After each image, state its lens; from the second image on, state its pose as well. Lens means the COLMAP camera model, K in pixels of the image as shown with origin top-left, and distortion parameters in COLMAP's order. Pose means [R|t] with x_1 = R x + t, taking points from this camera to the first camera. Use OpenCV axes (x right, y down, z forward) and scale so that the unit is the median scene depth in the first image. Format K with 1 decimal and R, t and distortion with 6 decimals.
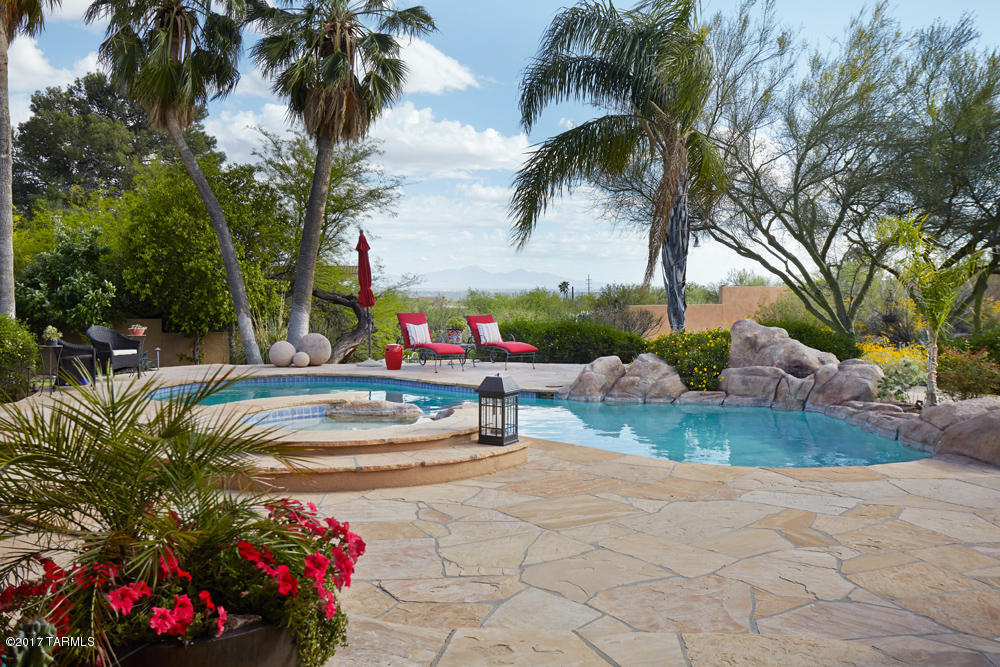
lens RADIAL K [[900.6, 0, 500.0], [0, 900.6, 333.5], [0, 0, 1]] dist [-0.002892, 0.010235]
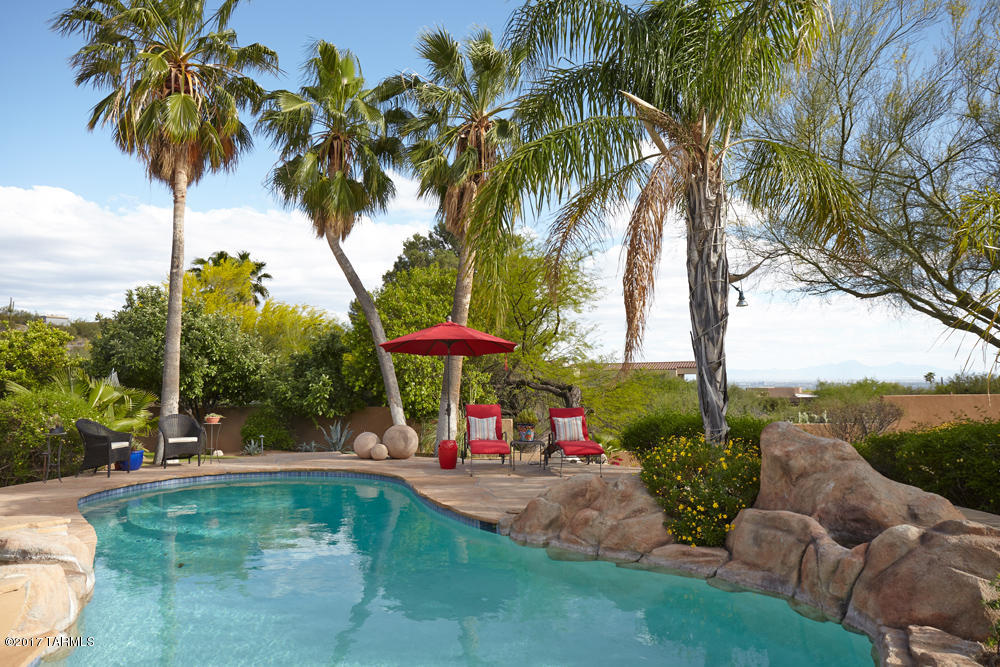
lens RADIAL K [[687.5, 0, 500.0], [0, 687.5, 333.5], [0, 0, 1]] dist [-0.007181, 0.000788]
pose [[0.875343, -0.041981, -0.481677, 0.339247], [-0.015853, 0.993196, -0.115372, -0.019530], [0.483243, 0.108626, 0.868721, 0.549184]]
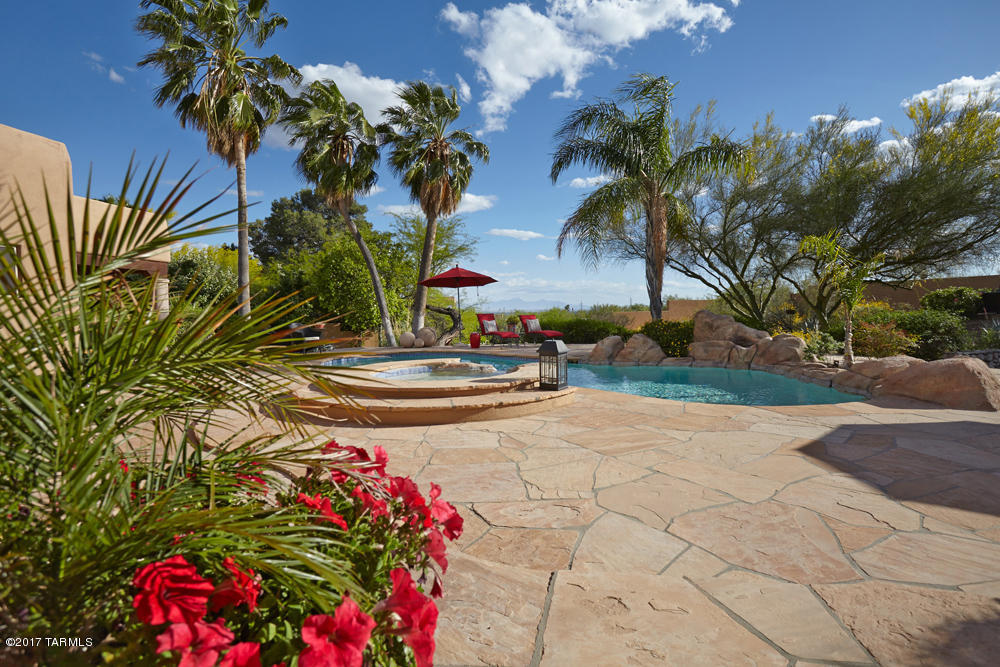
lens RADIAL K [[493.2, 0, 500.0], [0, 493.2, 333.5], [0, 0, 1]] dist [0.003689, 0.000169]
pose [[0.997975, -0.012753, -0.062313, -0.022499], [0.012429, 0.999907, -0.005576, 0.024834], [0.062379, 0.004790, 0.998041, 0.148252]]
